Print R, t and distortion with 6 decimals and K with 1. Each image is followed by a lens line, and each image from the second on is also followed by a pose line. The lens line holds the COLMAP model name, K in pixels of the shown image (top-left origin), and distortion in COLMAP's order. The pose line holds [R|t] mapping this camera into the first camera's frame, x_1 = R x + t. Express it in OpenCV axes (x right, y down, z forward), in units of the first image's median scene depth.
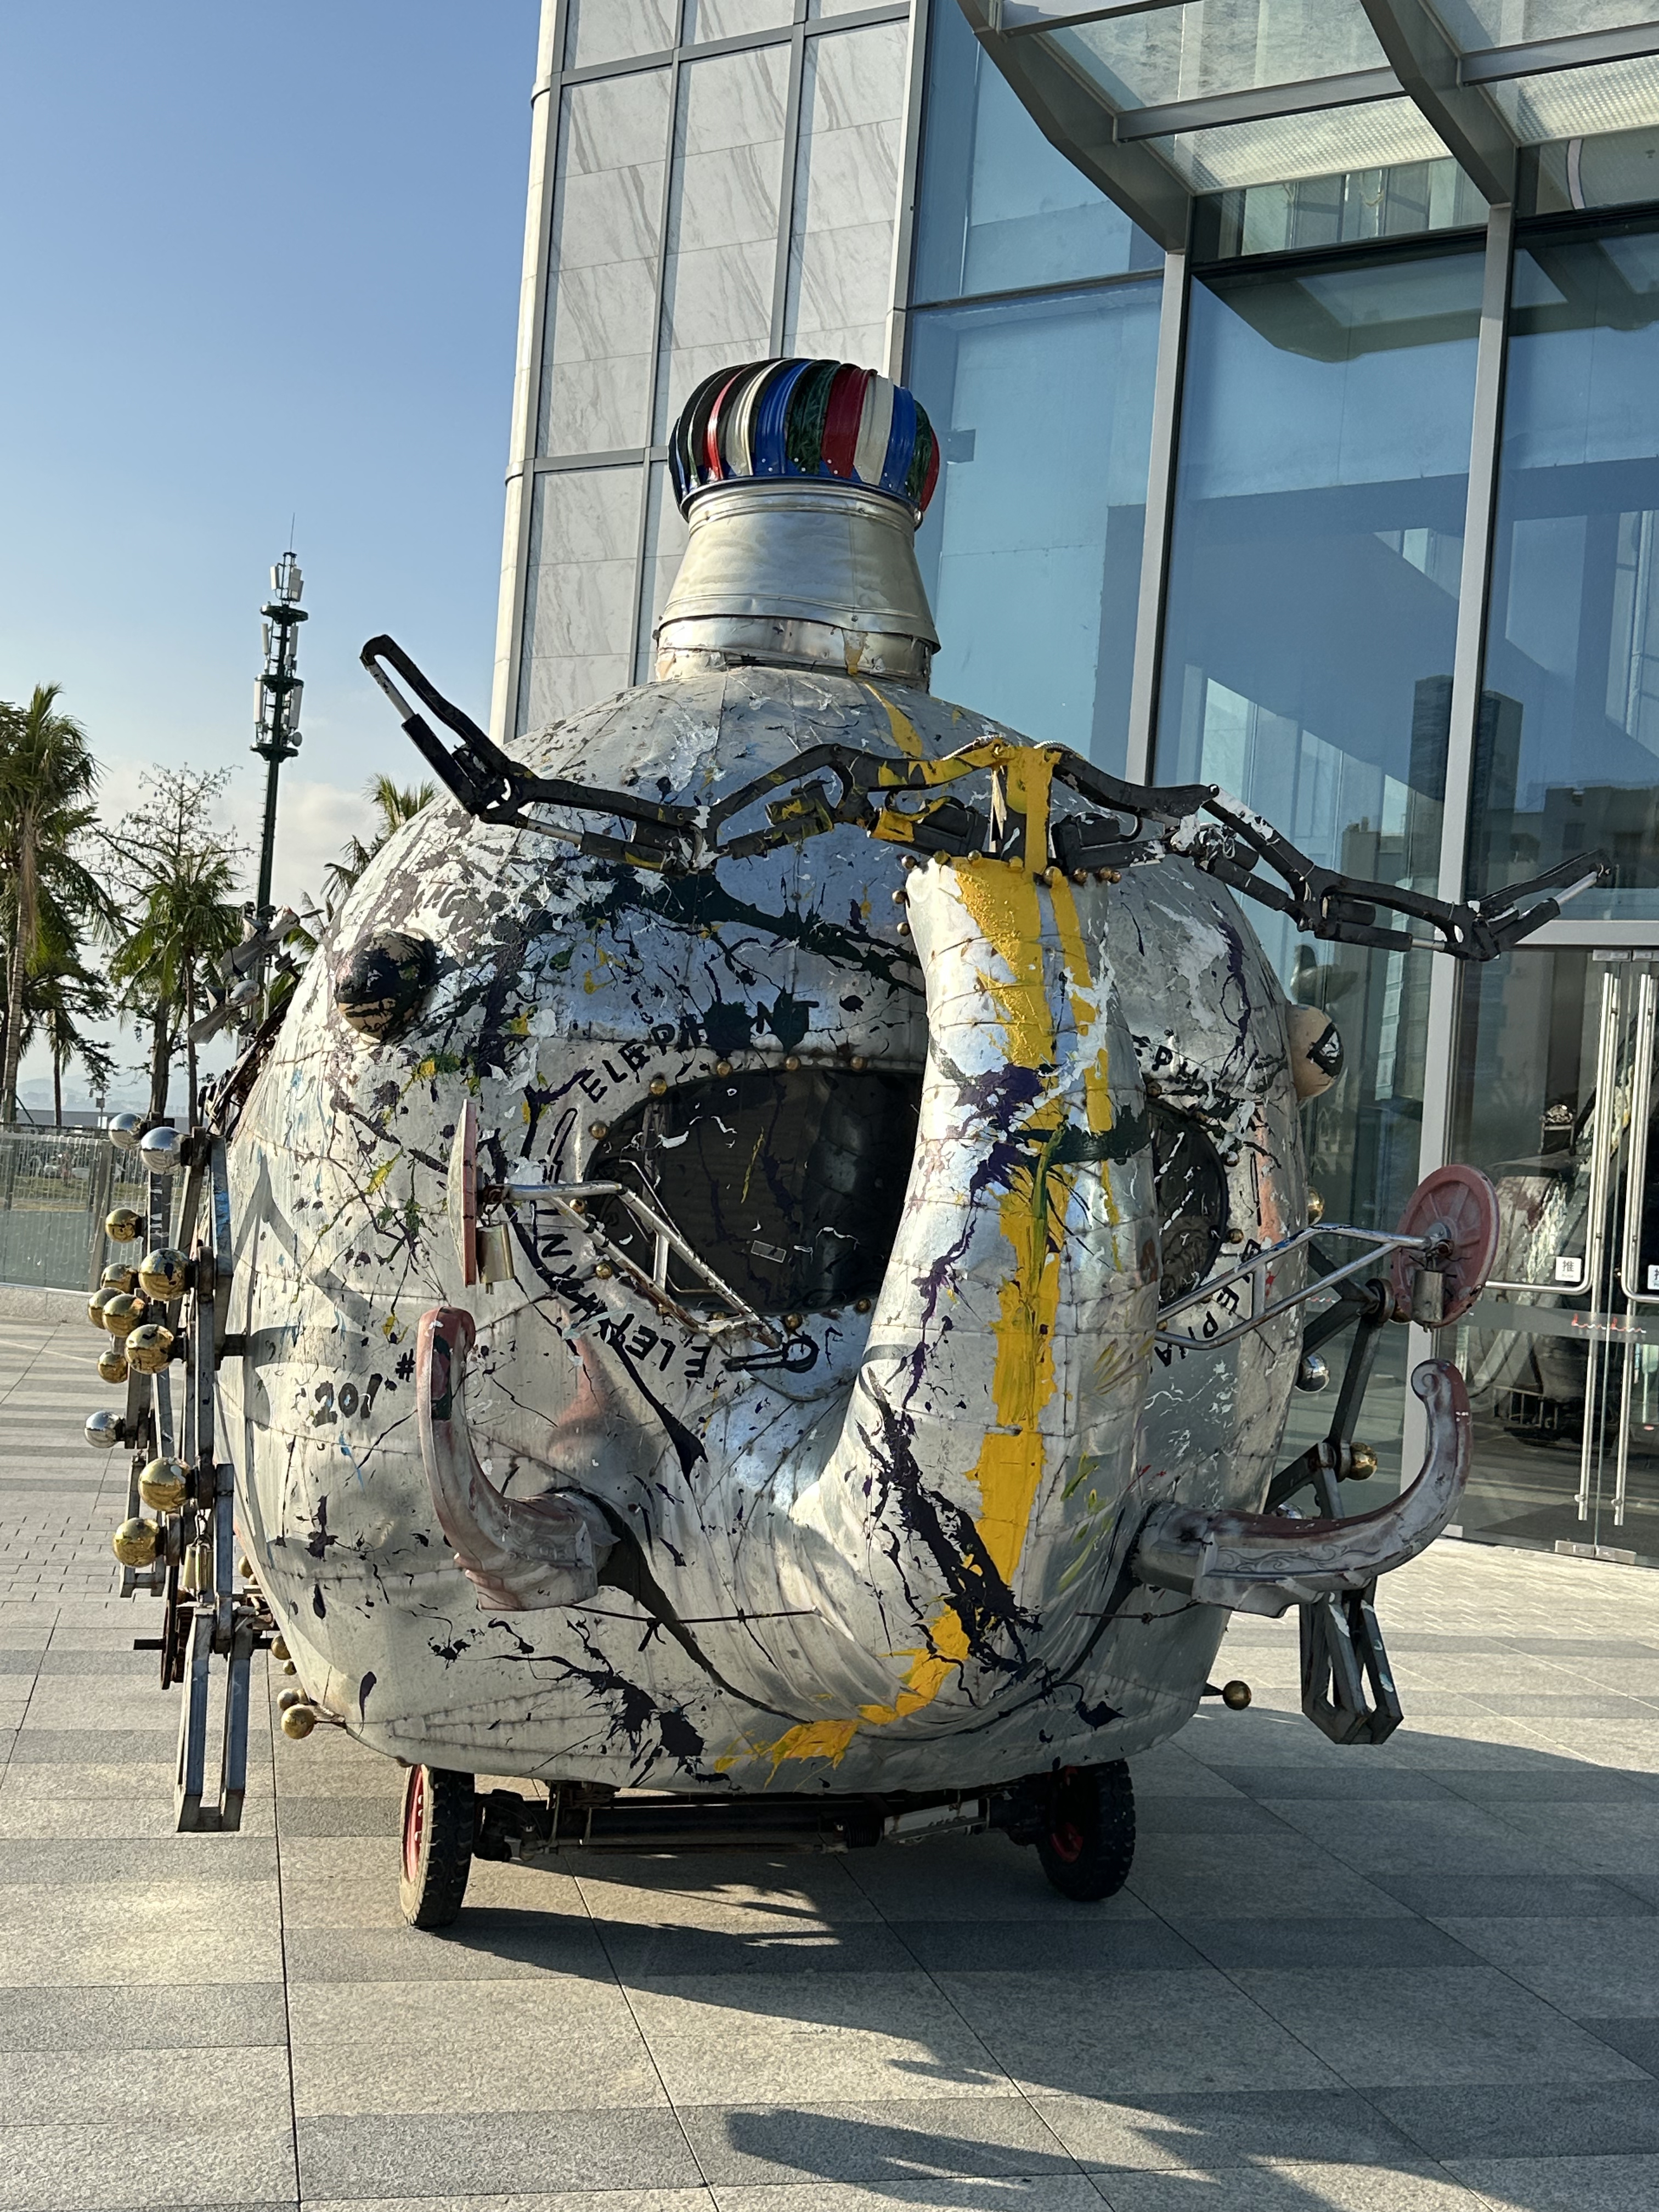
lens RADIAL K [[2410.9, 0, 832.2], [0, 2410.9, 1088.6], [0, 0, 1]] dist [0.083087, 0.000000]
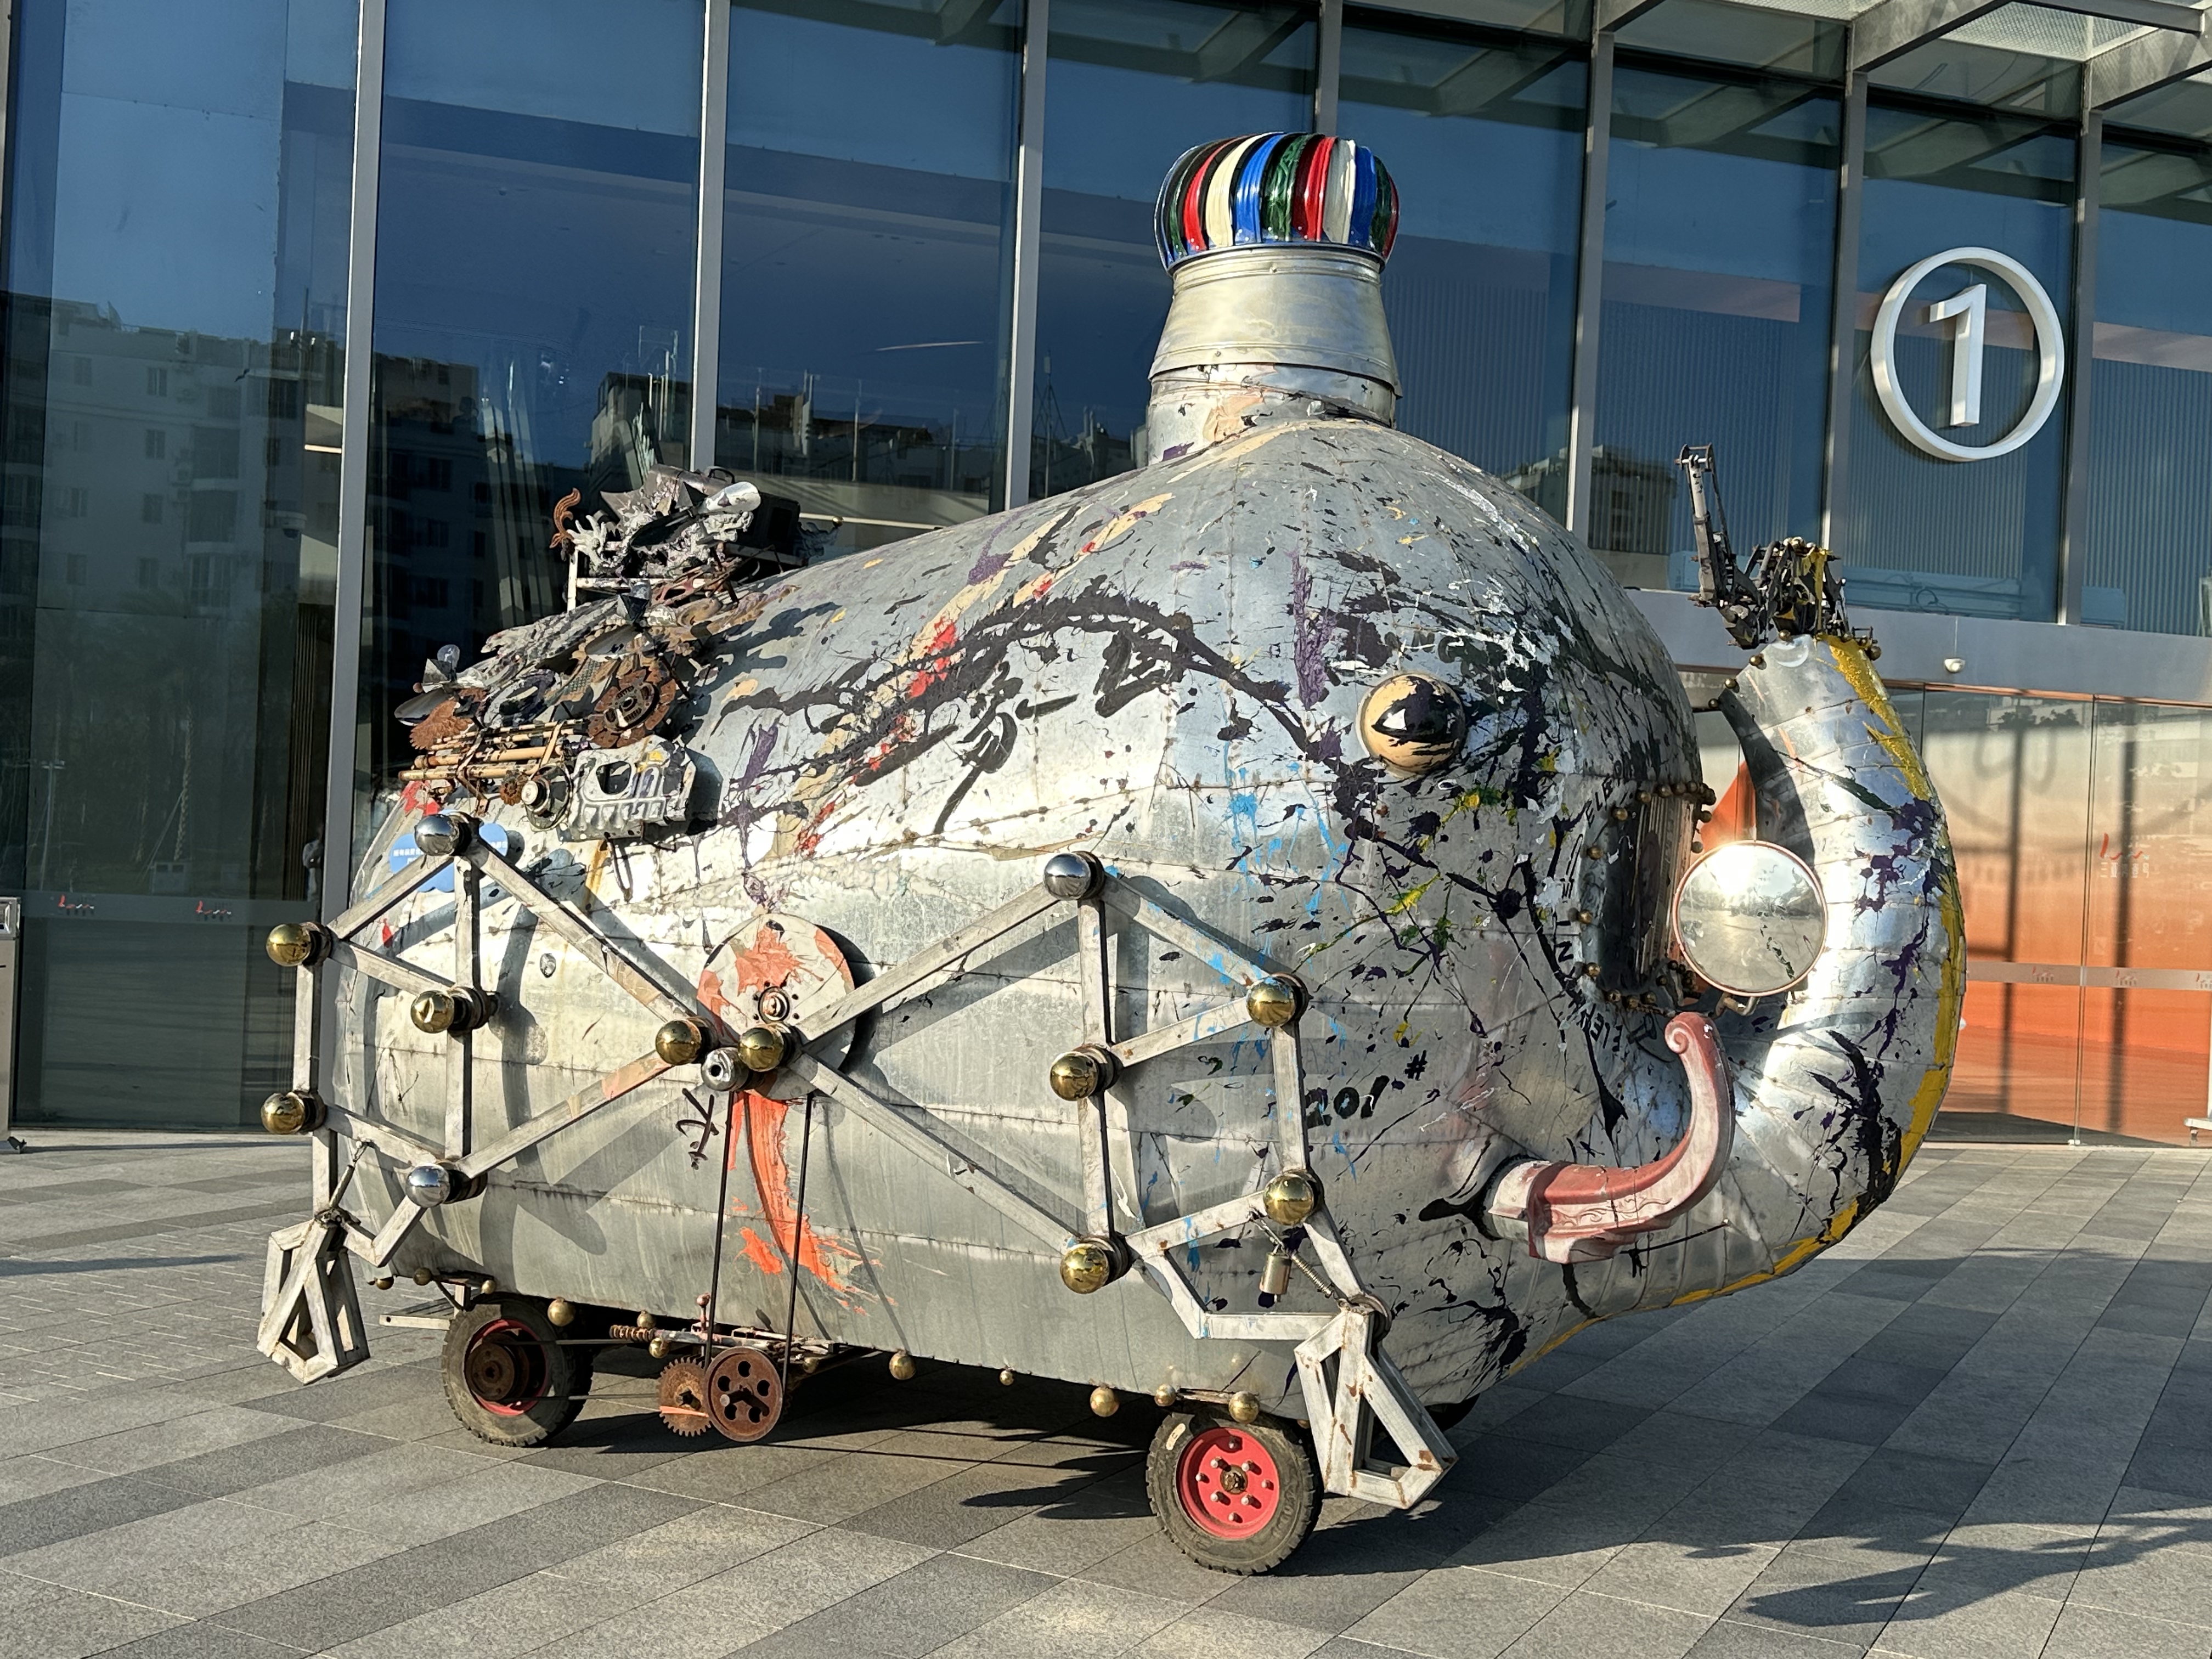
lens RADIAL K [[2410.9, 0, 1108.0], [0, 2410.9, 847.0], [0, 0, 1]] dist [0.083087, 0.000000]
pose [[0.684221, -0.038384, 0.728264, -1.112260], [-0.020109, 0.997241, 0.071454, -0.064396], [-0.728997, -0.063536, 0.681562, 0.363696]]
